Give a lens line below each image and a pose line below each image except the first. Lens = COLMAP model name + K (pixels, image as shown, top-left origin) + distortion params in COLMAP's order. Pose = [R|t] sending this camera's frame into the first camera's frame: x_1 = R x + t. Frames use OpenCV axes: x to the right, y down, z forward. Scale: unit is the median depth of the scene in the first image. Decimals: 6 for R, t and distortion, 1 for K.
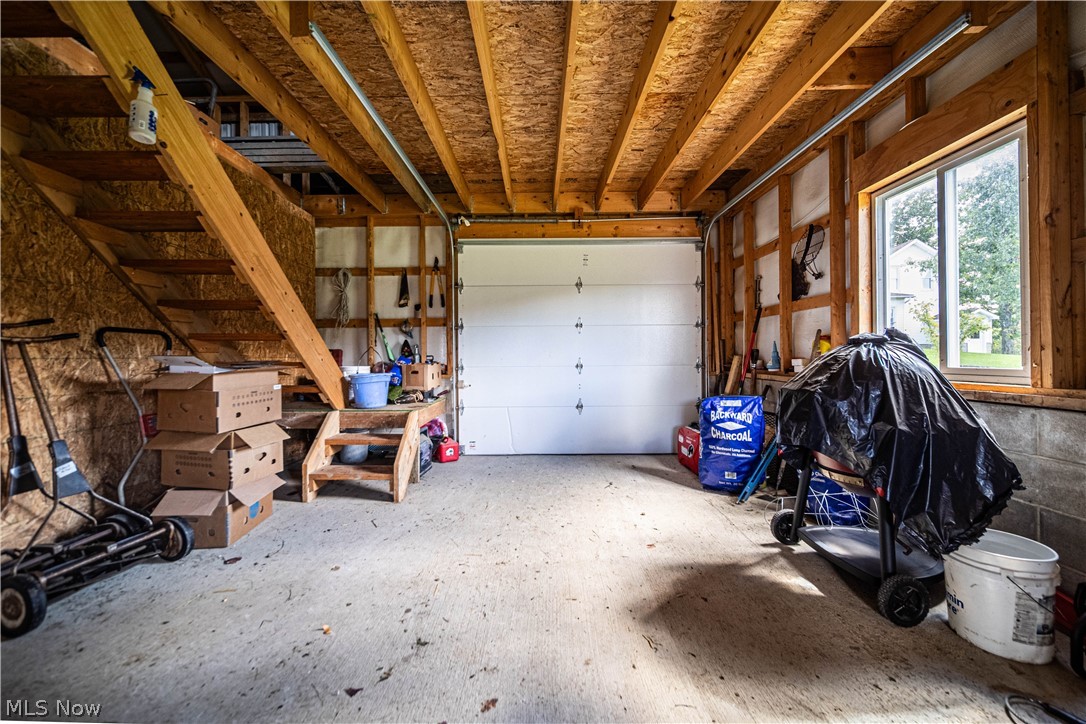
lens RADIAL K [[382.8, 0, 541.7], [0, 382.8, 358.6], [0, 0, 1]] dist [-0.003277, -0.000270]
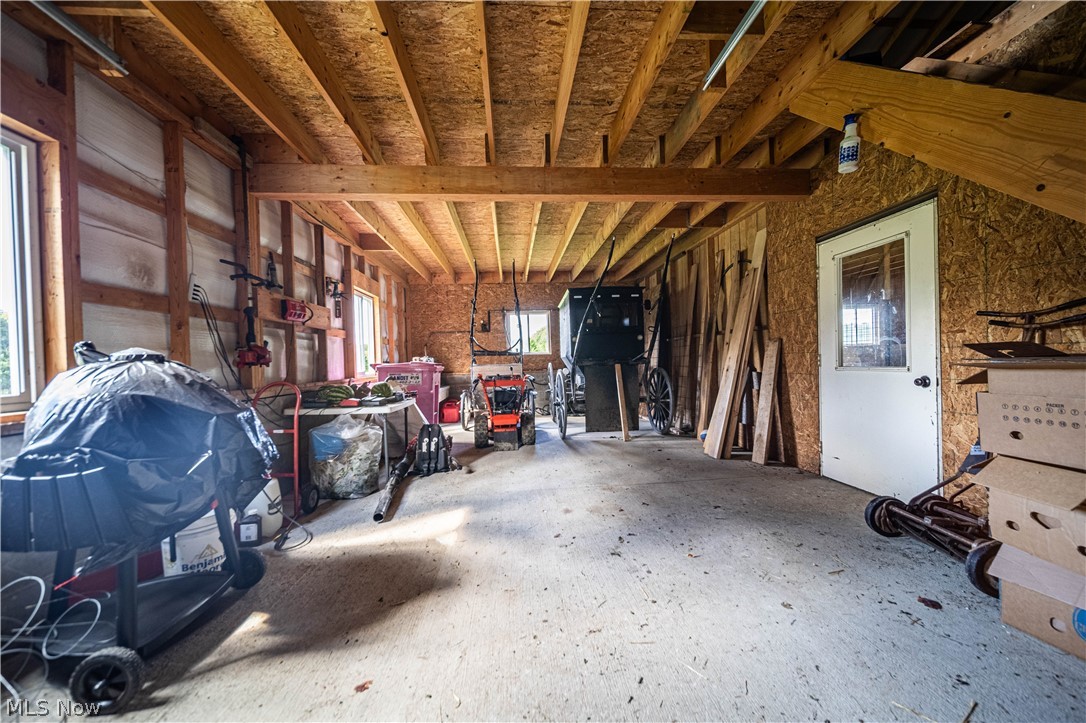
lens RADIAL K [[382.8, 0, 547.2], [0, 382.8, 361.0], [0, 0, 1]] dist [-0.003277, -0.000270]
pose [[-0.995042, 0.039235, -0.091395, 0.038958], [0.038722, 0.999223, 0.007378, -0.012026], [0.091613, 0.003802, -0.995787, 1.842439]]
